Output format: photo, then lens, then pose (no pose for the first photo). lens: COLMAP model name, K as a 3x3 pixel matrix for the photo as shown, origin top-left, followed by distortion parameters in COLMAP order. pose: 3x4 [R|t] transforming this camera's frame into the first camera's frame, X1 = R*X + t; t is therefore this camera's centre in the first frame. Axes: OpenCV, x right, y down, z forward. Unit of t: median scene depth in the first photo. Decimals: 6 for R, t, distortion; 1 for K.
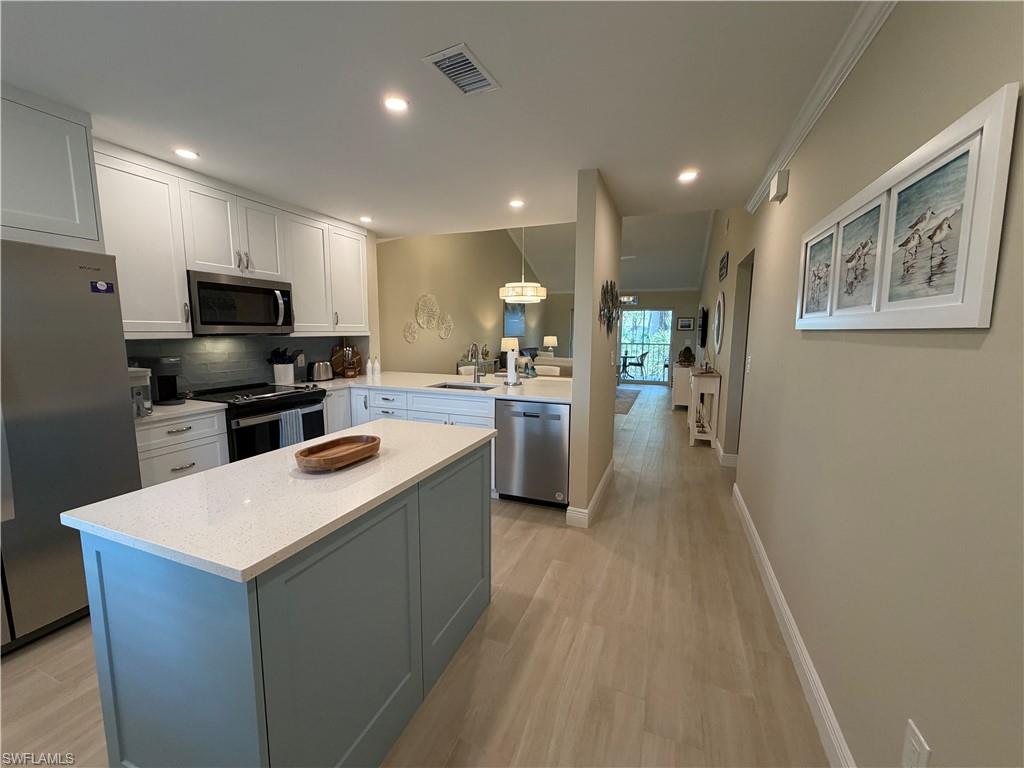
lens RADIAL K [[407.8, 0, 510.5], [0, 407.8, 382.5], [0, 0, 1]] dist [-0.002067, 0.001046]
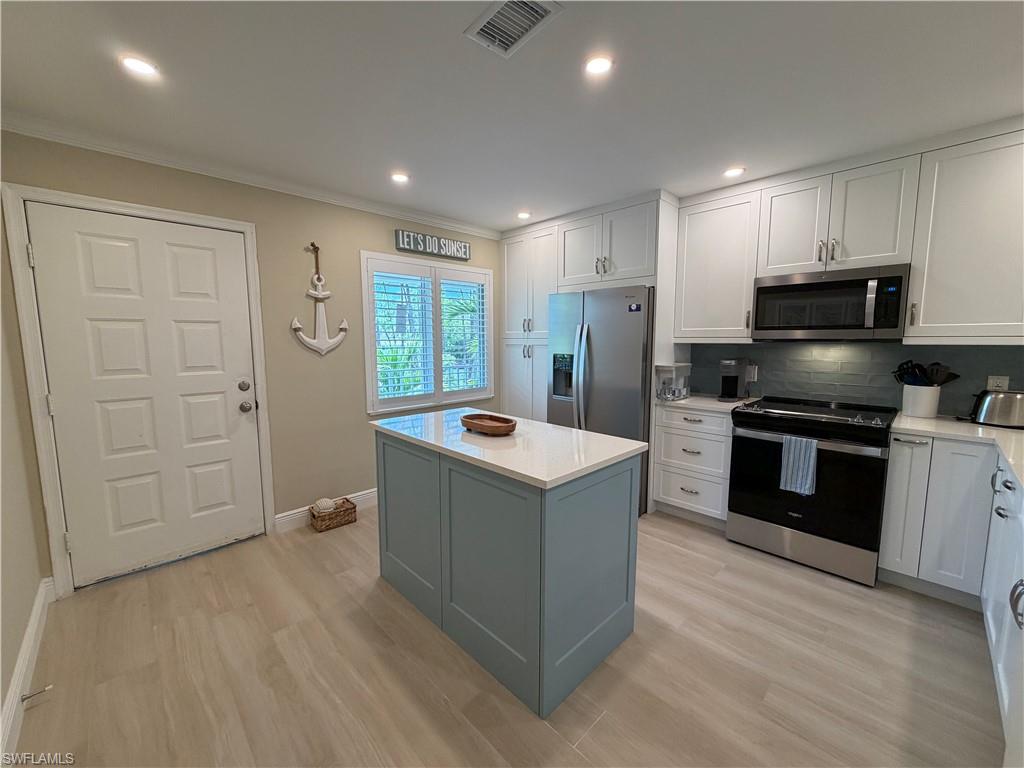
lens RADIAL K [[407.8, 0, 508.6], [0, 407.8, 382.3], [0, 0, 1]] dist [-0.002067, 0.001046]
pose [[-0.416847, 0.093601, -0.904144, 0.283054], [-0.114939, 0.981272, 0.154578, -0.067026], [0.901680, 0.168357, -0.398282, 0.580596]]
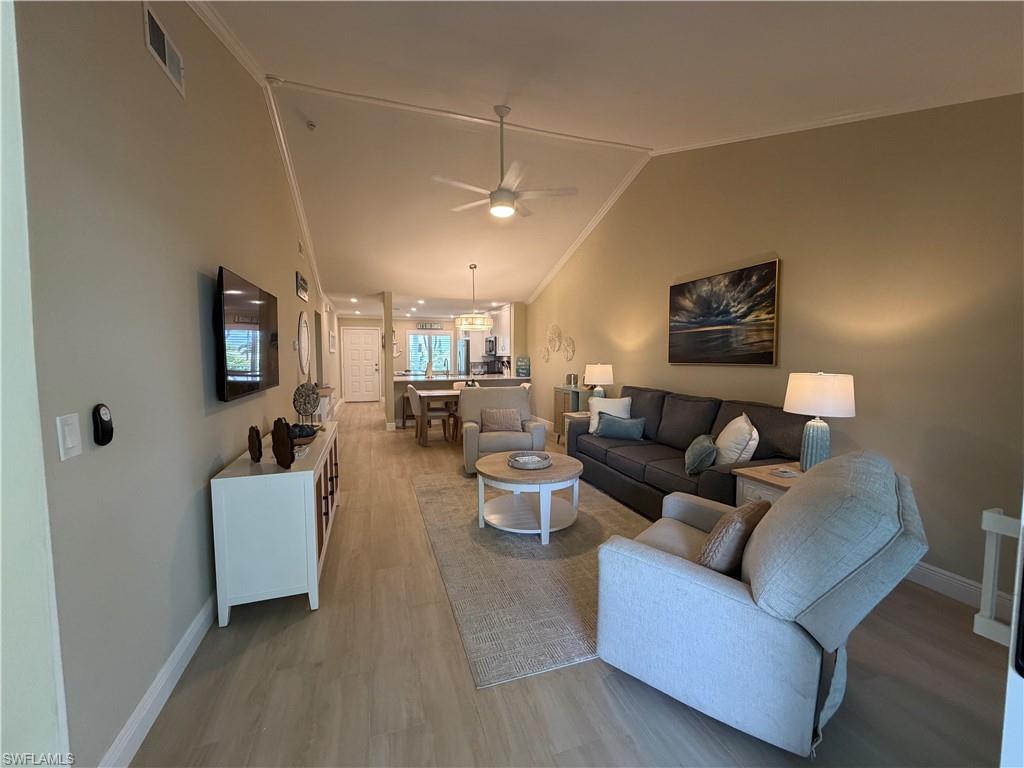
lens RADIAL K [[407.8, 0, 509.6], [0, 407.8, 382.8], [0, 0, 1]] dist [-0.002067, 0.001046]
pose [[-0.763211, 0.037978, -0.645032, 0.984436], [-0.088017, 0.982856, 0.162010, -0.324665], [0.640126, 0.180422, -0.746784, 2.641259]]
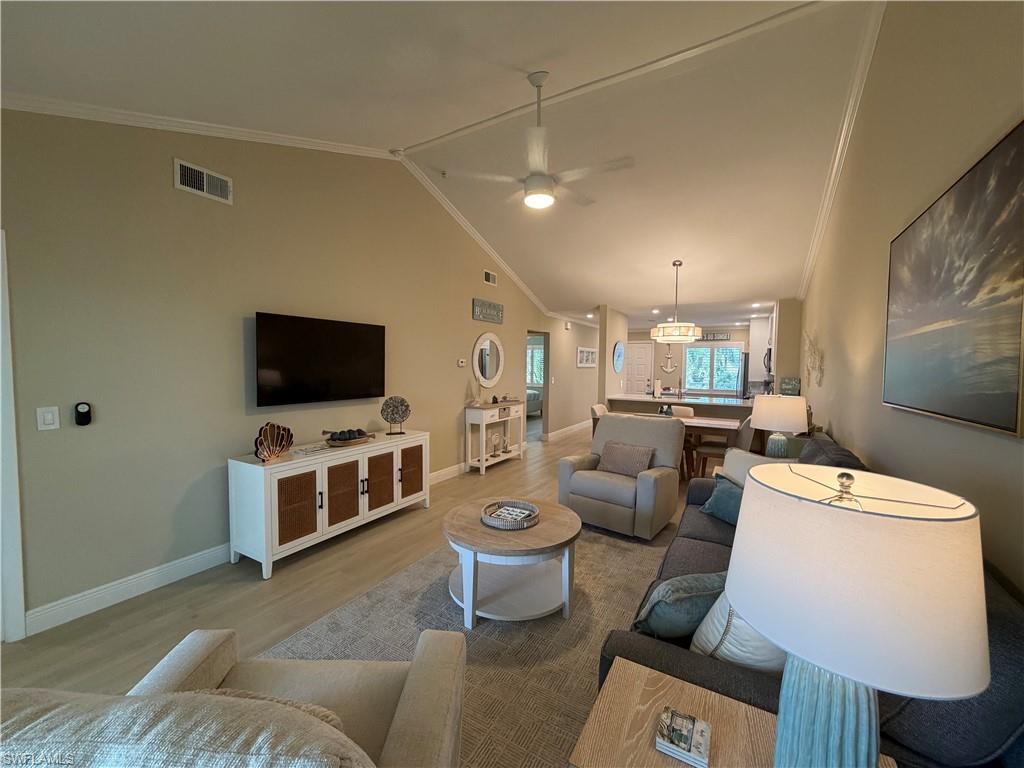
lens RADIAL K [[407.8, 0, 510.7], [0, 407.8, 384.6], [0, 0, 1]] dist [-0.002067, 0.001046]
pose [[-0.988281, -0.024713, 0.150633, 0.357446], [0.002231, 0.984365, 0.176129, -0.352891], [-0.152631, 0.174400, -0.972774, 2.664322]]
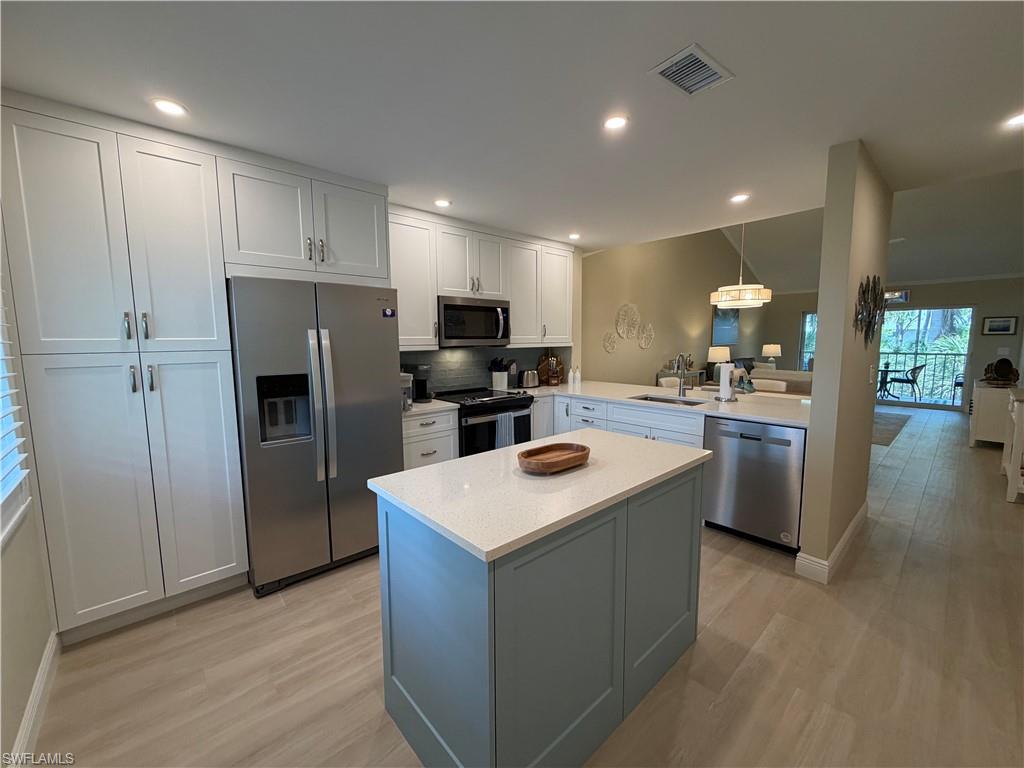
lens RADIAL K [[407.8, 0, 510.1], [0, 407.8, 382.5], [0, 0, 1]] dist [-0.002067, 0.001046]
pose [[0.893625, 0.034217, -0.447509, -0.016867], [-0.043511, 0.998998, -0.010504, -0.004017], [0.446701, 0.028858, 0.894218, -0.007820]]
